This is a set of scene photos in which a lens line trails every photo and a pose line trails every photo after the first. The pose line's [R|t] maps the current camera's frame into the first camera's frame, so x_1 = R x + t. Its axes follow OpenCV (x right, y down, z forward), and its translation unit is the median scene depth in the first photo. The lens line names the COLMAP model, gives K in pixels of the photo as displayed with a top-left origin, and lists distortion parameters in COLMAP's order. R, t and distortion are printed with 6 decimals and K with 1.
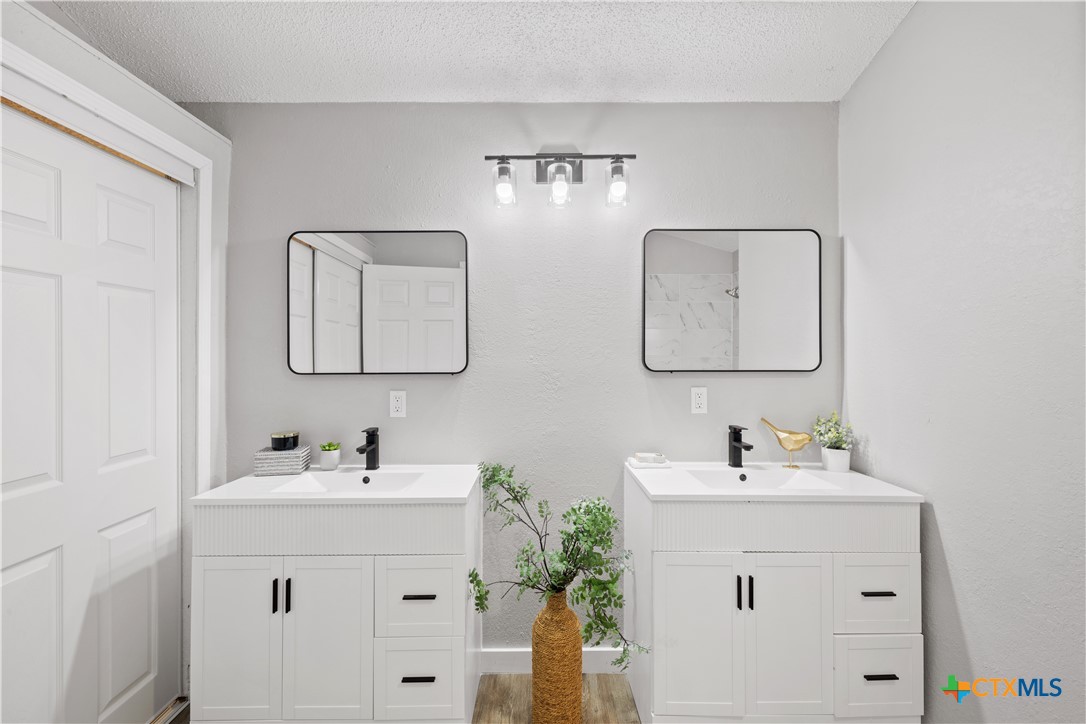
lens RADIAL K [[463.0, 0, 544.3], [0, 463.0, 355.5], [0, 0, 1]] dist [-0.003428, -0.000924]
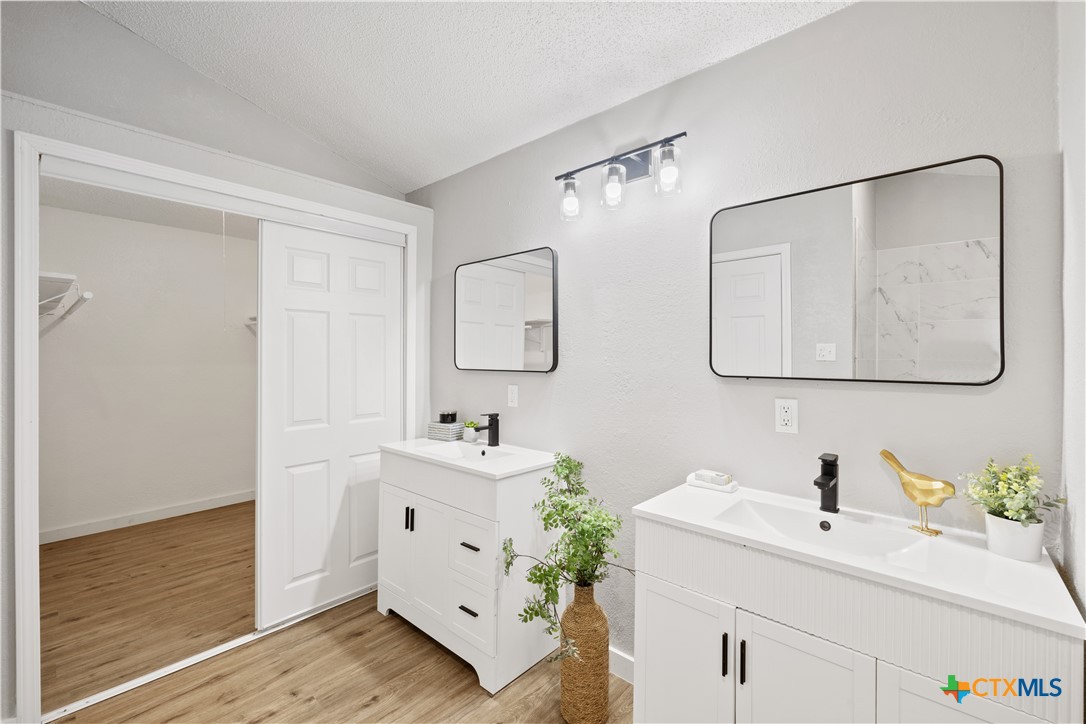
lens RADIAL K [[463.0, 0, 548.8], [0, 463.0, 354.8], [0, 0, 1]] dist [-0.003428, -0.000924]
pose [[0.740603, 0.003939, -0.671932, 0.589000], [-0.002774, 0.999992, 0.002805, -0.007422], [0.671938, -0.000213, 0.740608, 0.162283]]
